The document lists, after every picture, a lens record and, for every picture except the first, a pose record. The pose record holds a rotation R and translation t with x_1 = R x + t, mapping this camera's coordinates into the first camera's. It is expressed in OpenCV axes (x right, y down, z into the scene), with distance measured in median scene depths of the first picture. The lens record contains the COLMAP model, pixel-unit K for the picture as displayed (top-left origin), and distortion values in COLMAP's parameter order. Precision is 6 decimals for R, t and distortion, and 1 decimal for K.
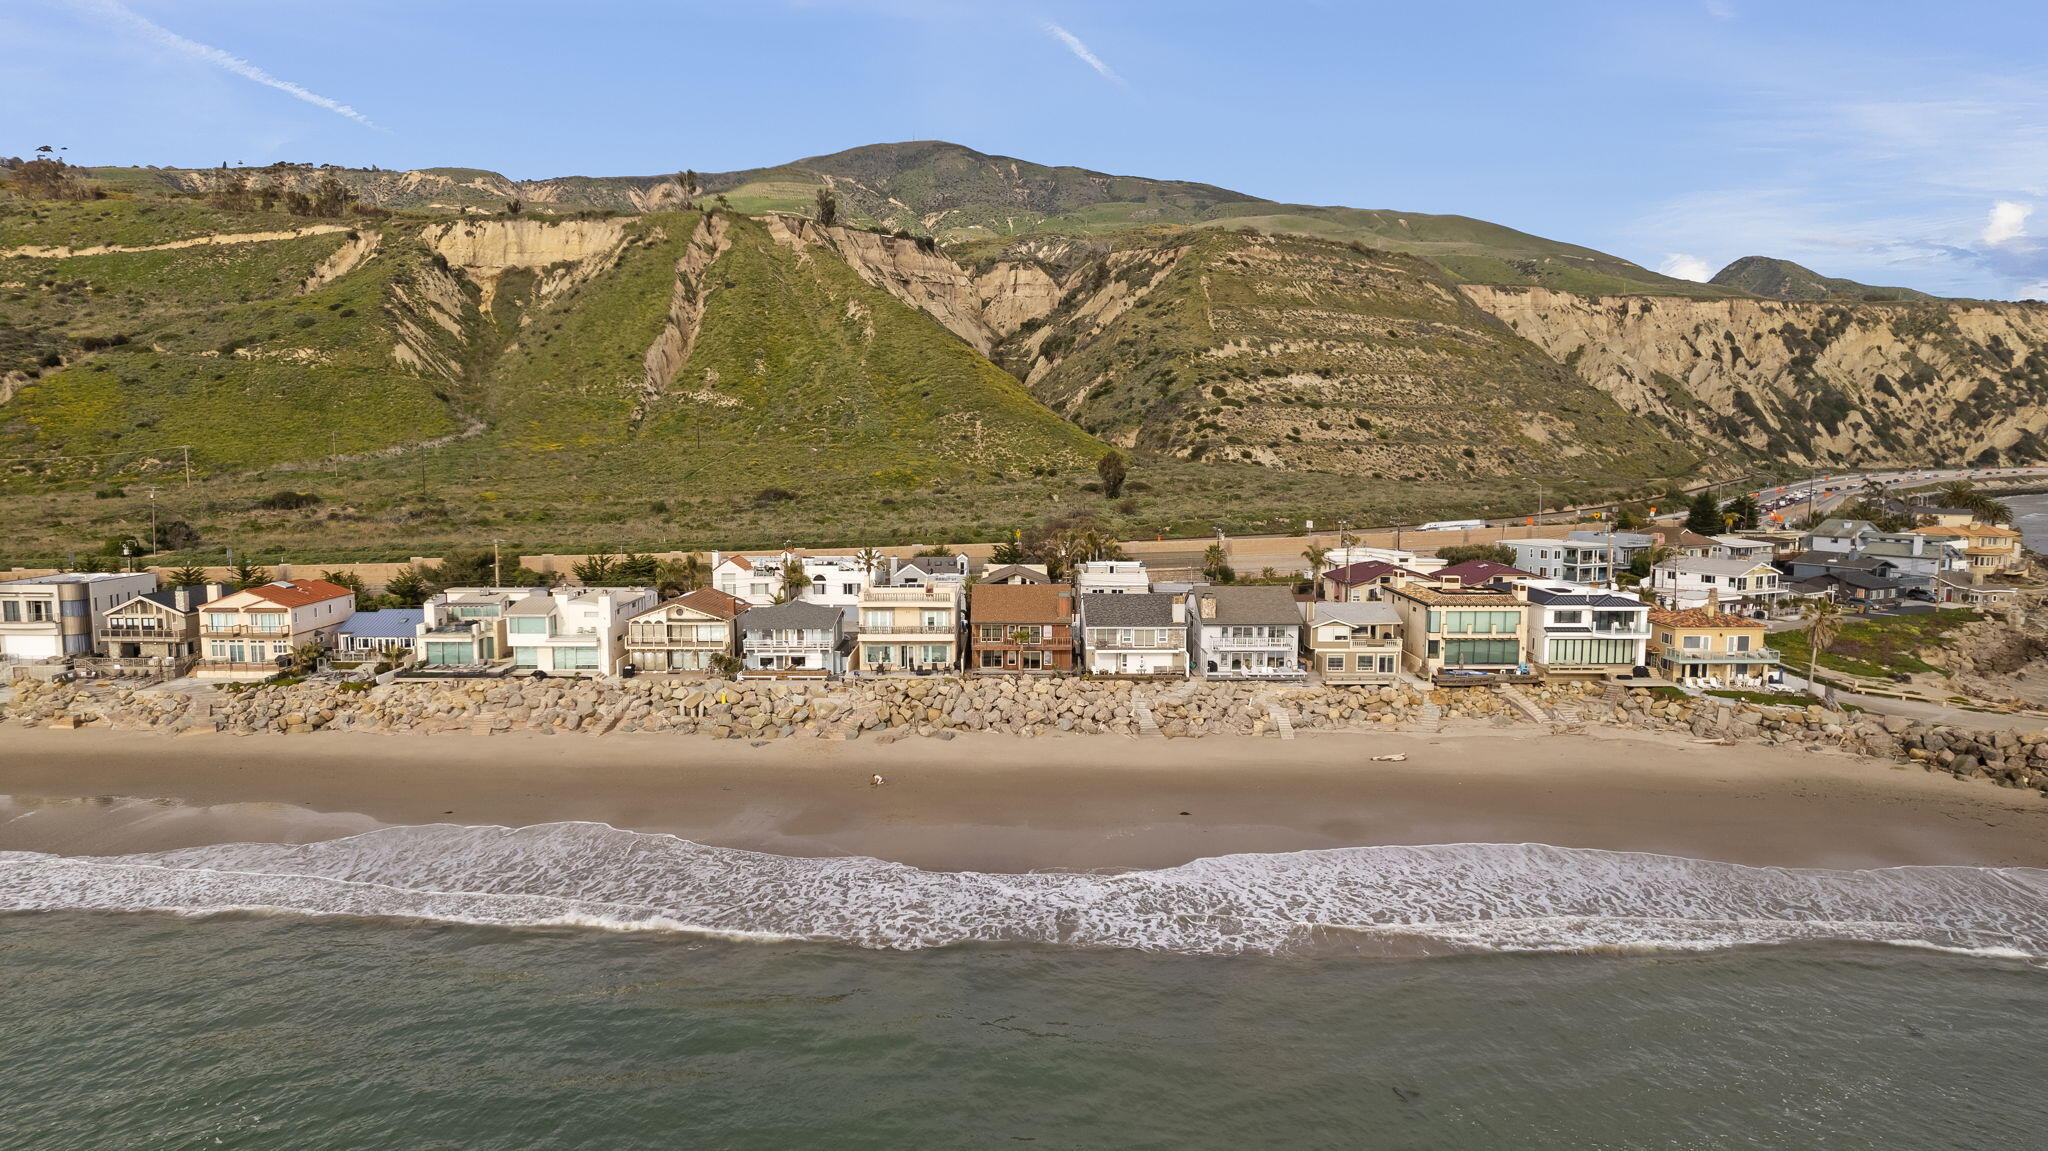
lens RADIAL K [[1305.8, 0, 1013.0], [0, 1305.8, 574.3], [0, 0, 1]] dist [-0.073383, 0.062493]
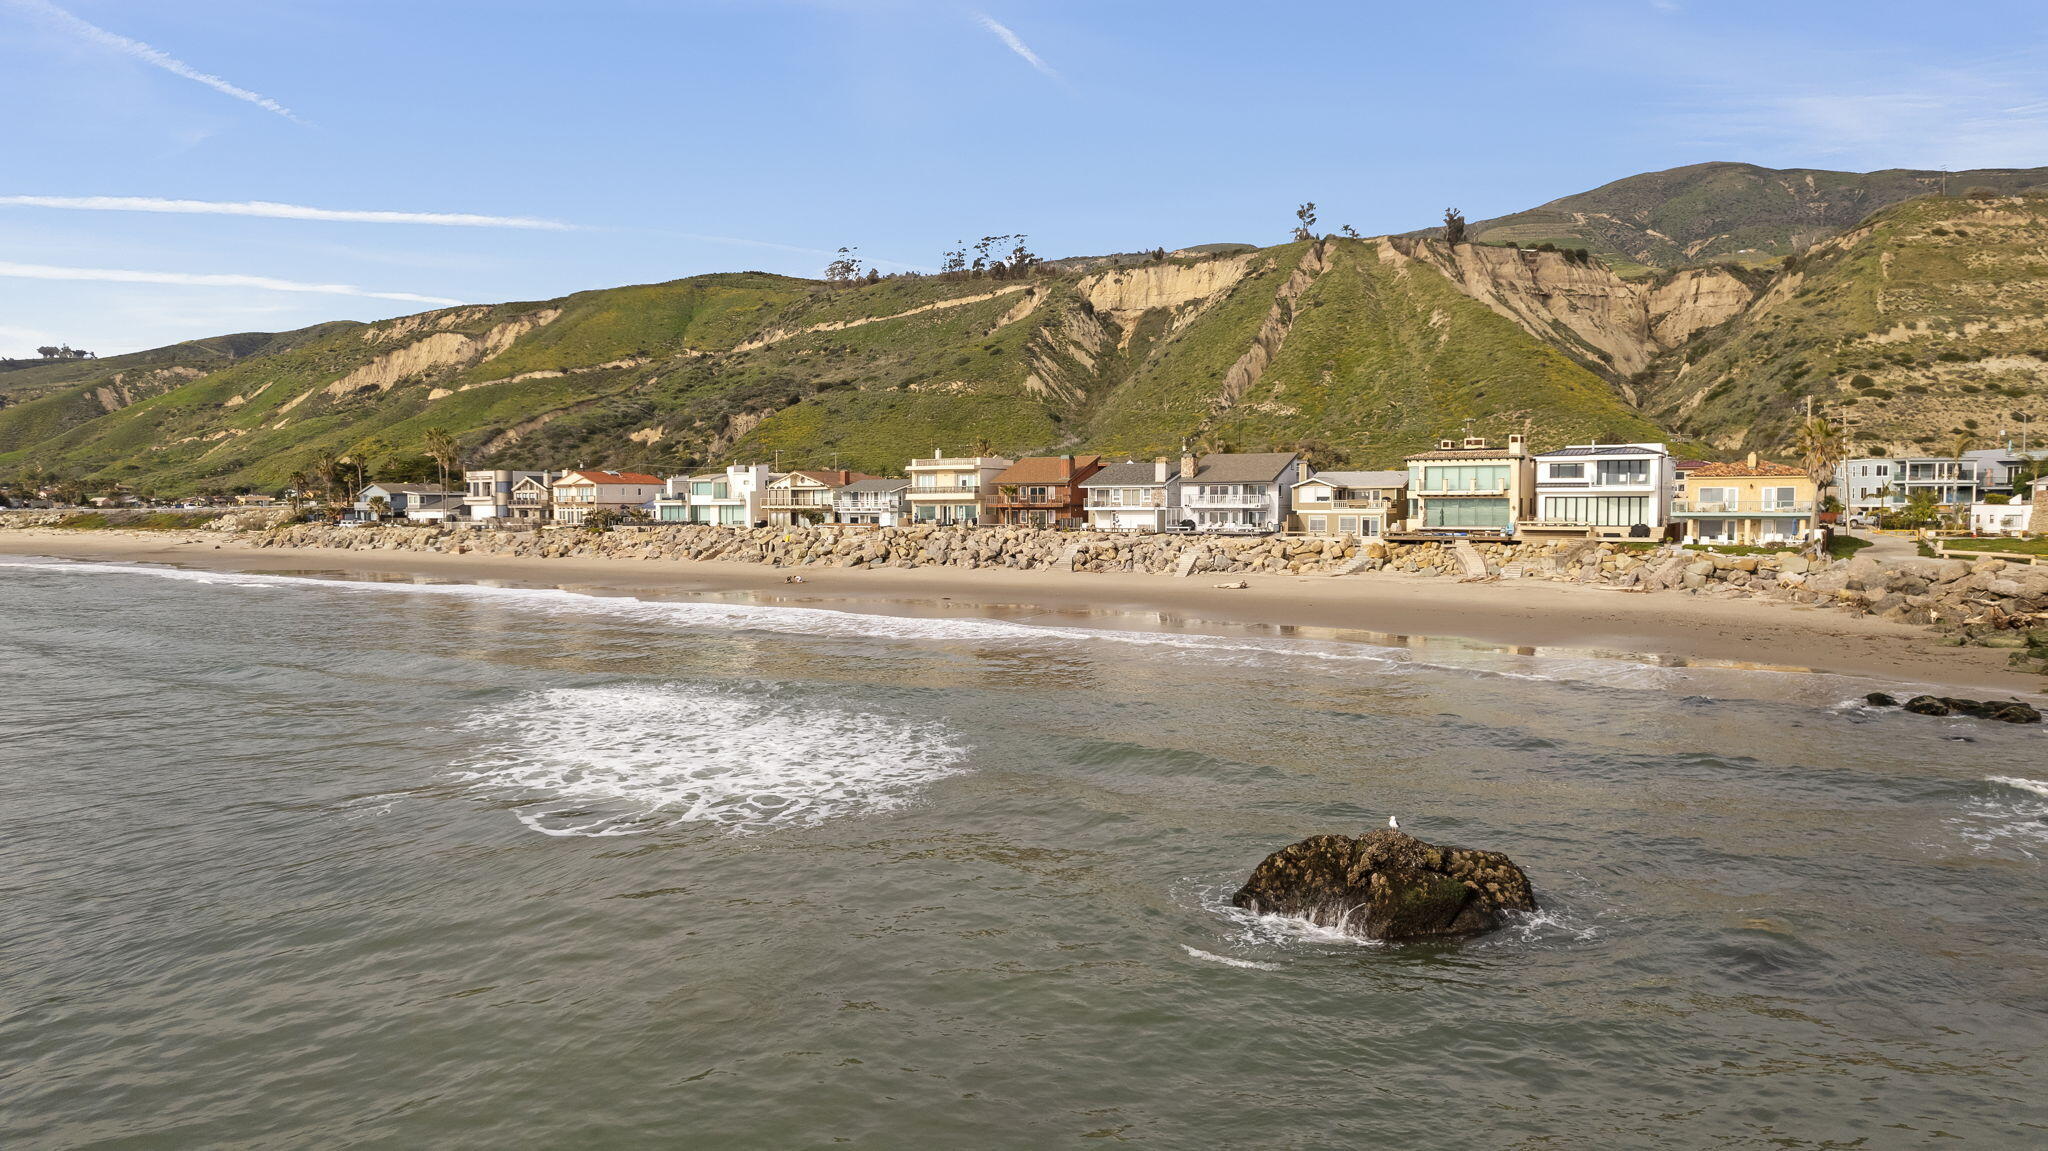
lens RADIAL K [[1305.8, 0, 1013.0], [0, 1305.8, 574.3], [0, 0, 1]] dist [-0.073383, 0.062493]
pose [[0.835505, 0.026042, -0.548865, 0.142094], [-0.052990, 0.998039, -0.033310, 0.035792], [0.546922, 0.056915, 0.835247, 0.020532]]
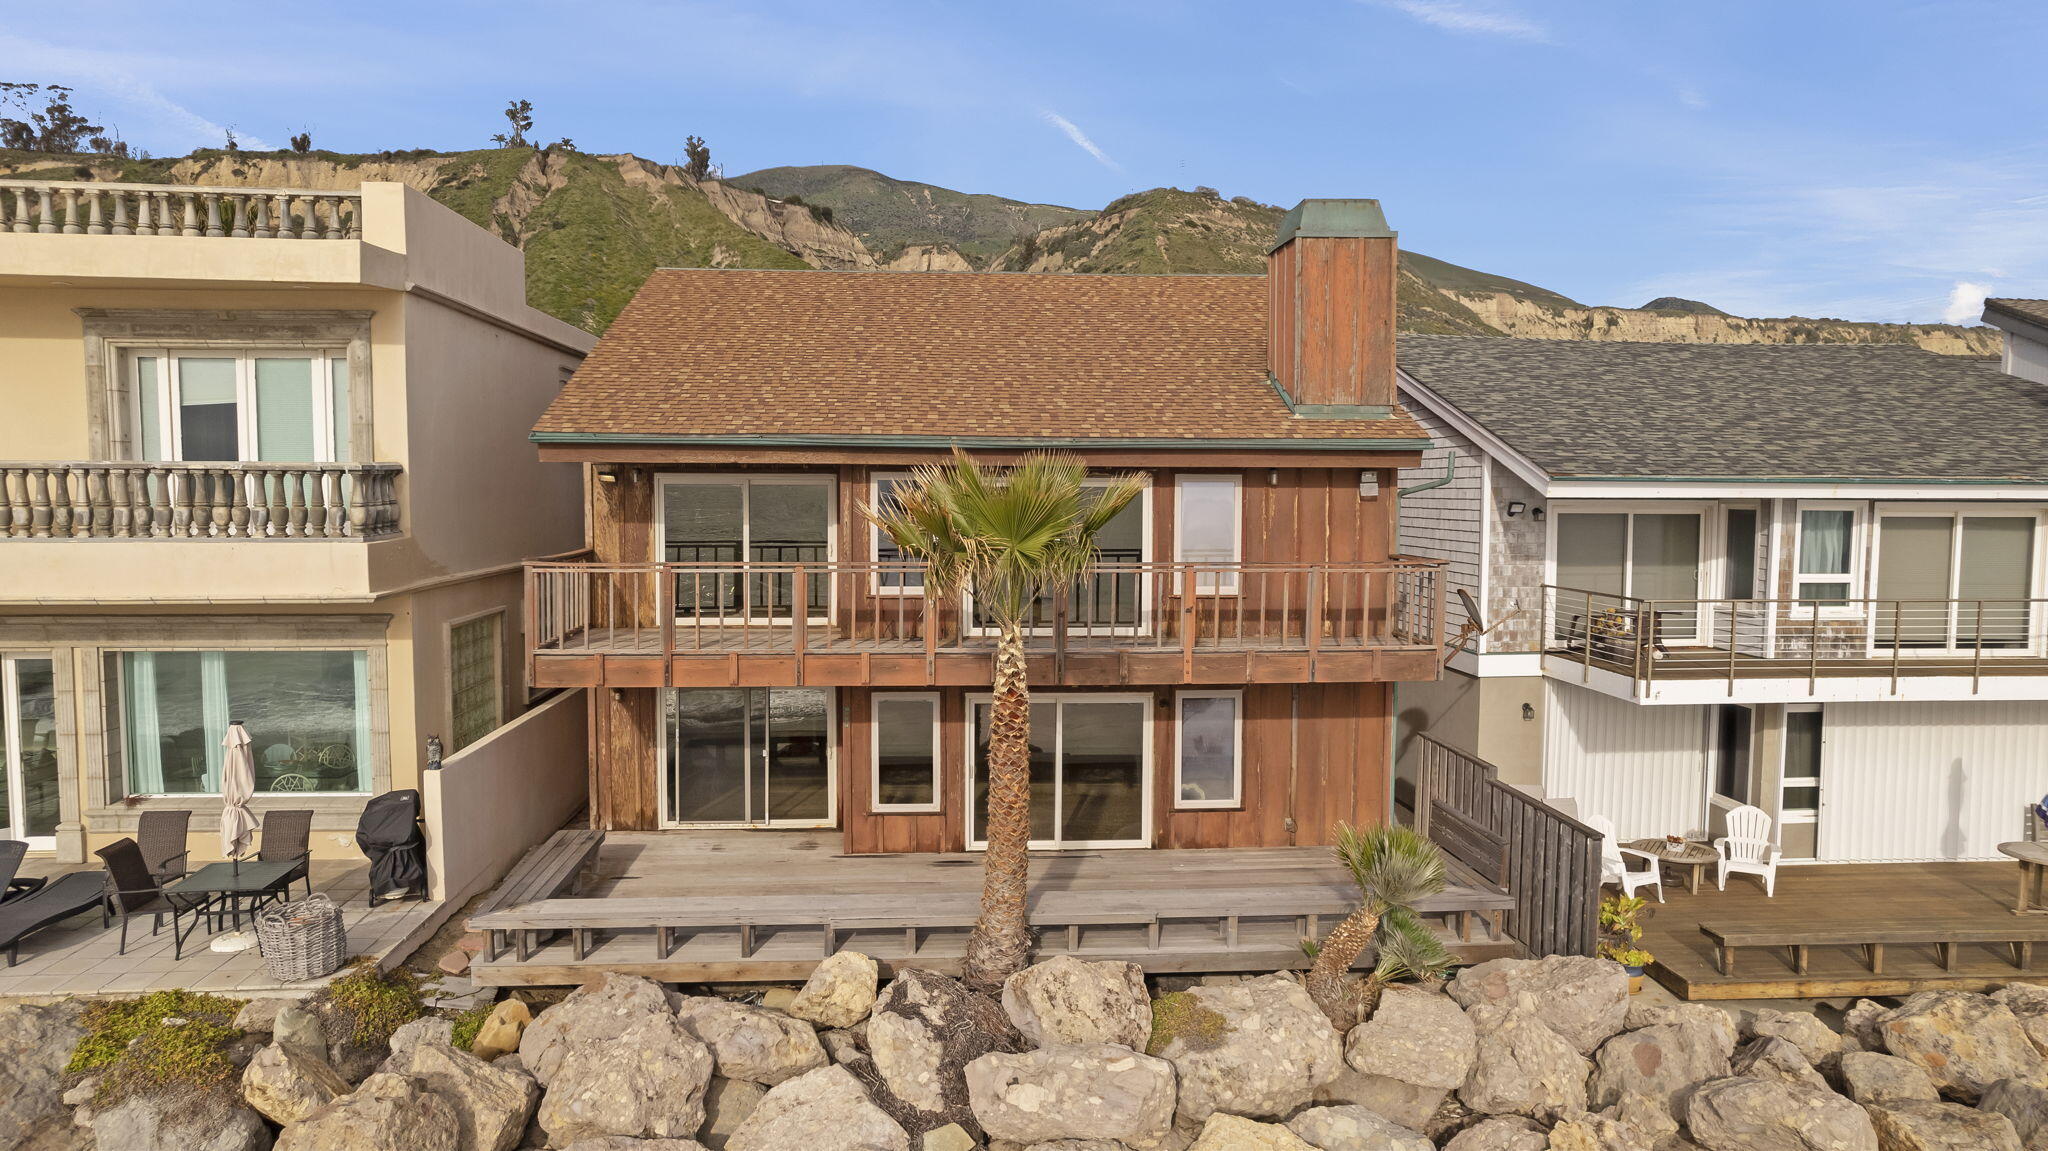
lens RADIAL K [[1305.8, 0, 1013.0], [0, 1305.8, 574.3], [0, 0, 1]] dist [-0.073383, 0.062493]
pose [[0.997786, -0.000703, 0.066507, 0.000405], [0.003090, 0.999354, -0.035800, 0.012596], [-0.066439, 0.035926, 0.997144, 0.211843]]
